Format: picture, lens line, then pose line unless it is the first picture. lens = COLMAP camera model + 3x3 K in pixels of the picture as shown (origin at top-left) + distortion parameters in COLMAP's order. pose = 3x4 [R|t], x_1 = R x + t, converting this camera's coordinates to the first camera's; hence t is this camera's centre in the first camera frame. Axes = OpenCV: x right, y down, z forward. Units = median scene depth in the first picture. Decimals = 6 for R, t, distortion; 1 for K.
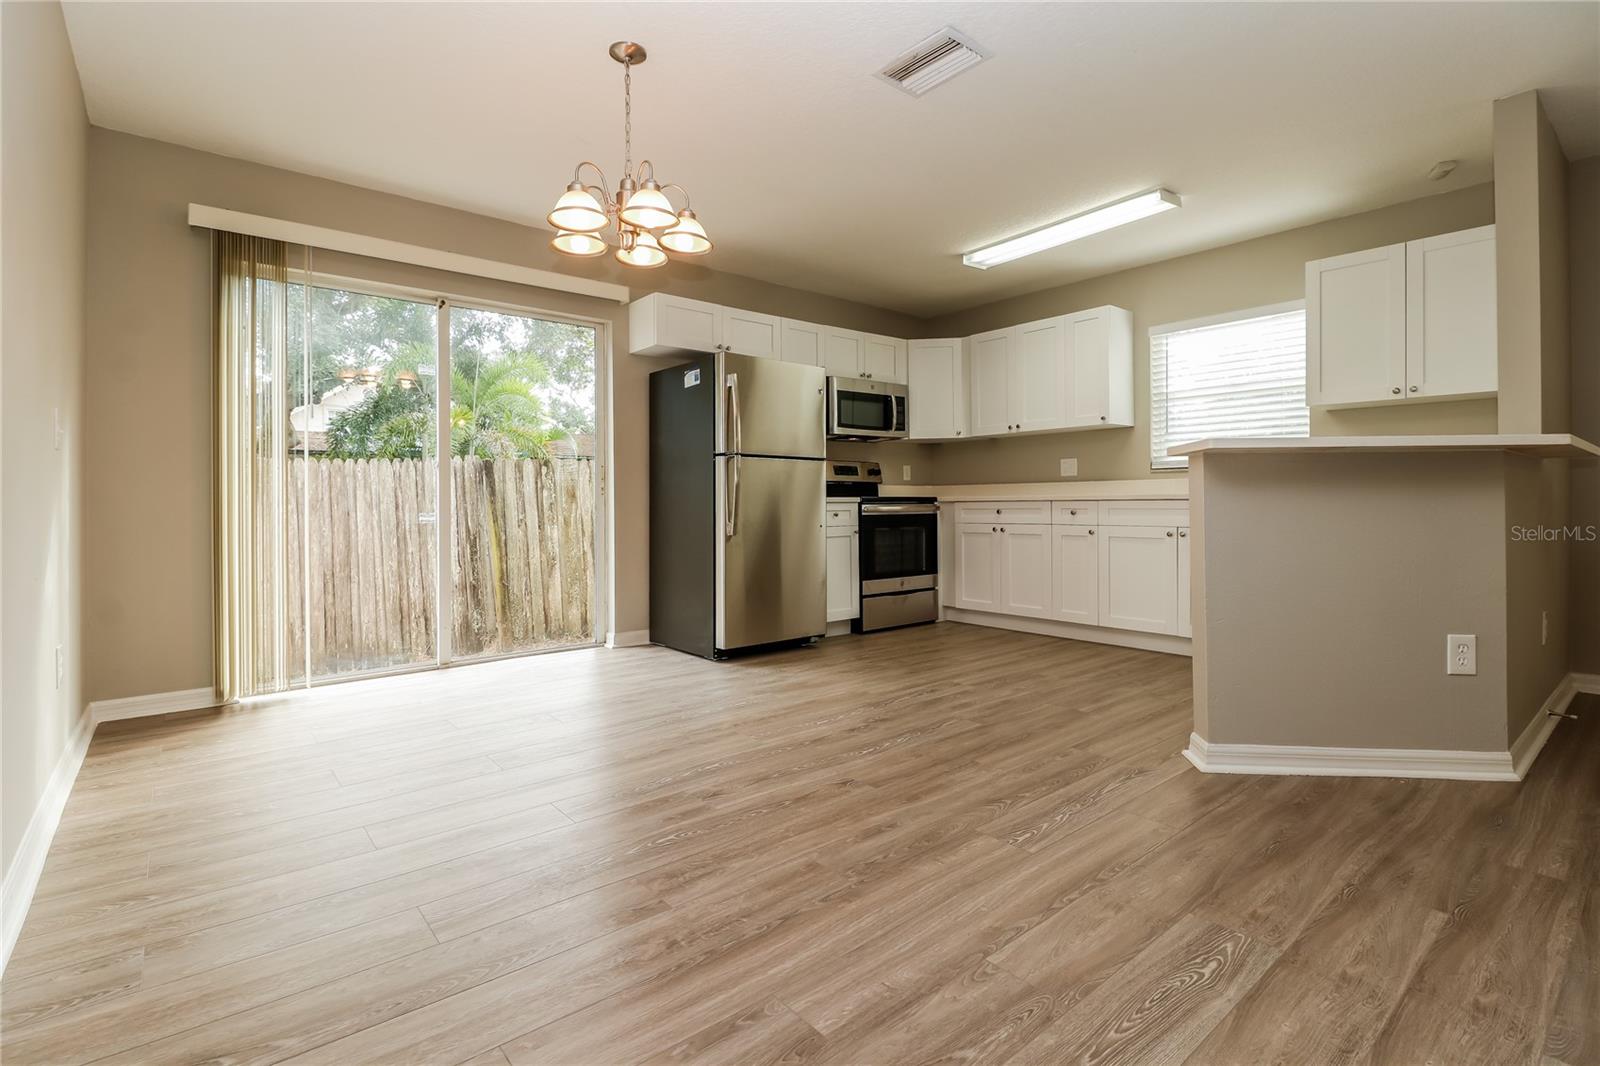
lens RADIAL K [[751.7, 0, 798.4], [0, 751.7, 498.1], [0, 0, 1]] dist [0.001957, -0.007020]
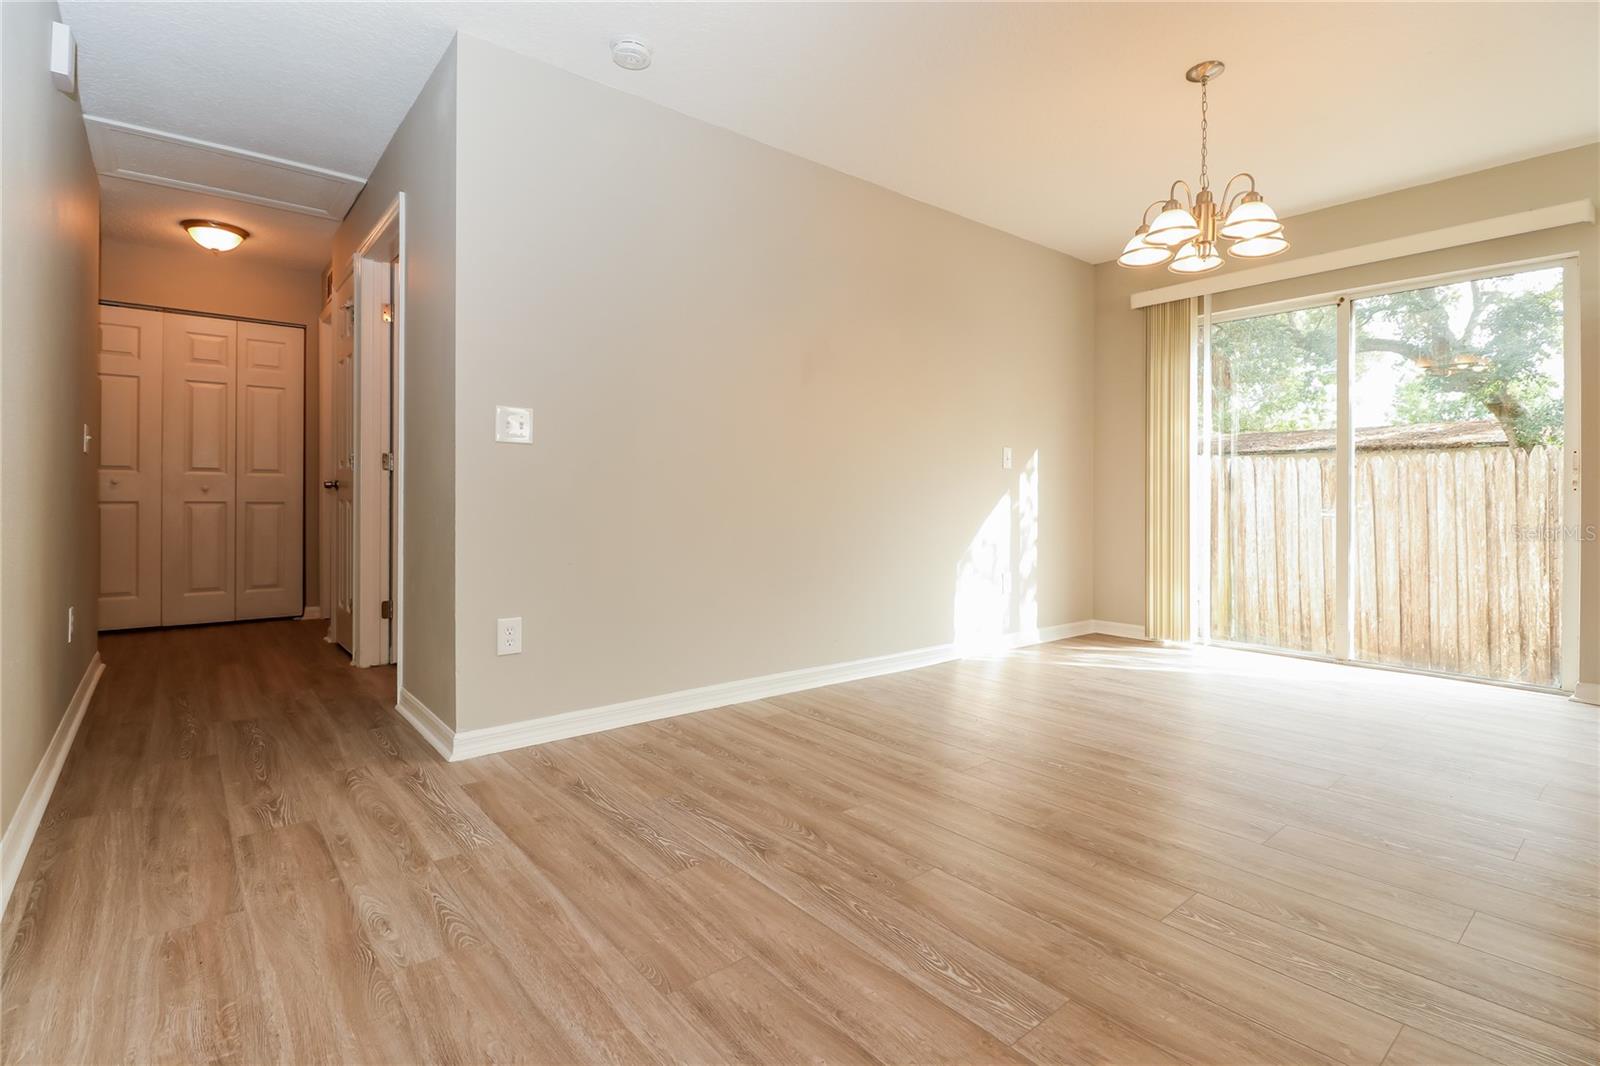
lens RADIAL K [[751.7, 0, 798.4], [0, 751.7, 498.1], [0, 0, 1]] dist [0.001957, -0.007020]
pose [[-0.003199, 0.006251, -0.999975, 0.444798], [-0.000194, 0.999980, 0.006251, -0.001448], [0.999995, 0.000214, -0.003197, 0.232441]]
